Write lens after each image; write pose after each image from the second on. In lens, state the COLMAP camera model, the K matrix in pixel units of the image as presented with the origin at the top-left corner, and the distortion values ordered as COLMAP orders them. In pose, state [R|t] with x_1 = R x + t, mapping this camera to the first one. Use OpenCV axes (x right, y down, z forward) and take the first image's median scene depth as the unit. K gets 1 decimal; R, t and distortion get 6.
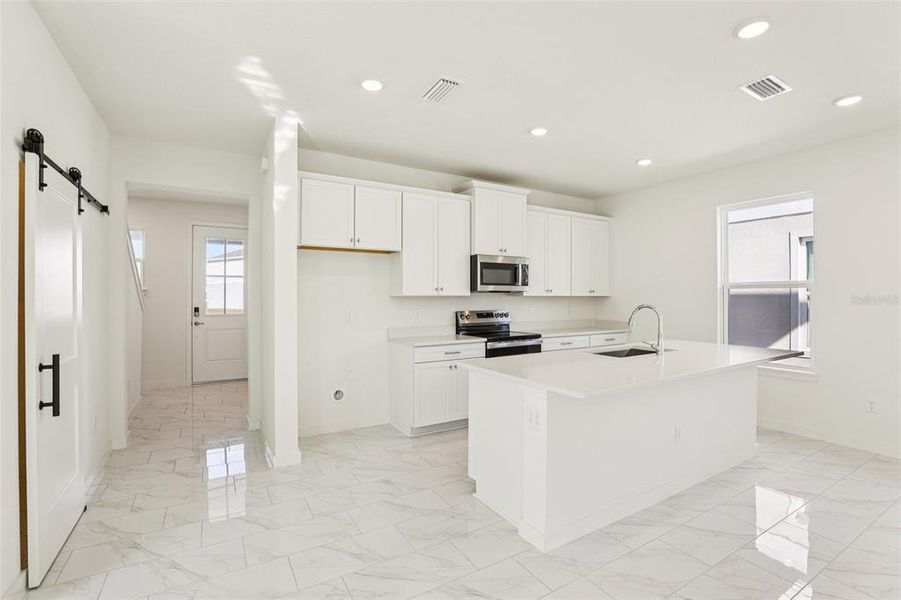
lens RADIAL K [[408.6, 0, 451.3], [0, 408.6, 296.5], [0, 0, 1]] dist [-0.040100, 0.000357]
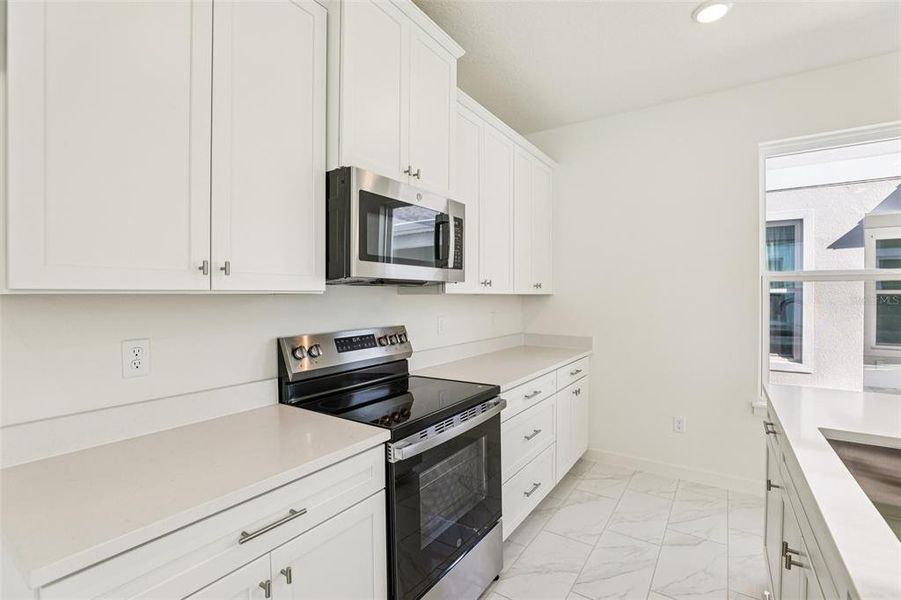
lens RADIAL K [[408.6, 0, 451.3], [0, 408.6, 296.5], [0, 0, 1]] dist [-0.040100, 0.000357]
pose [[0.904126, -0.001894, 0.427262, -0.002149], [0.000010, 0.999990, 0.004412, -0.000372], [-0.427266, -0.003985, 0.904117, 0.658277]]
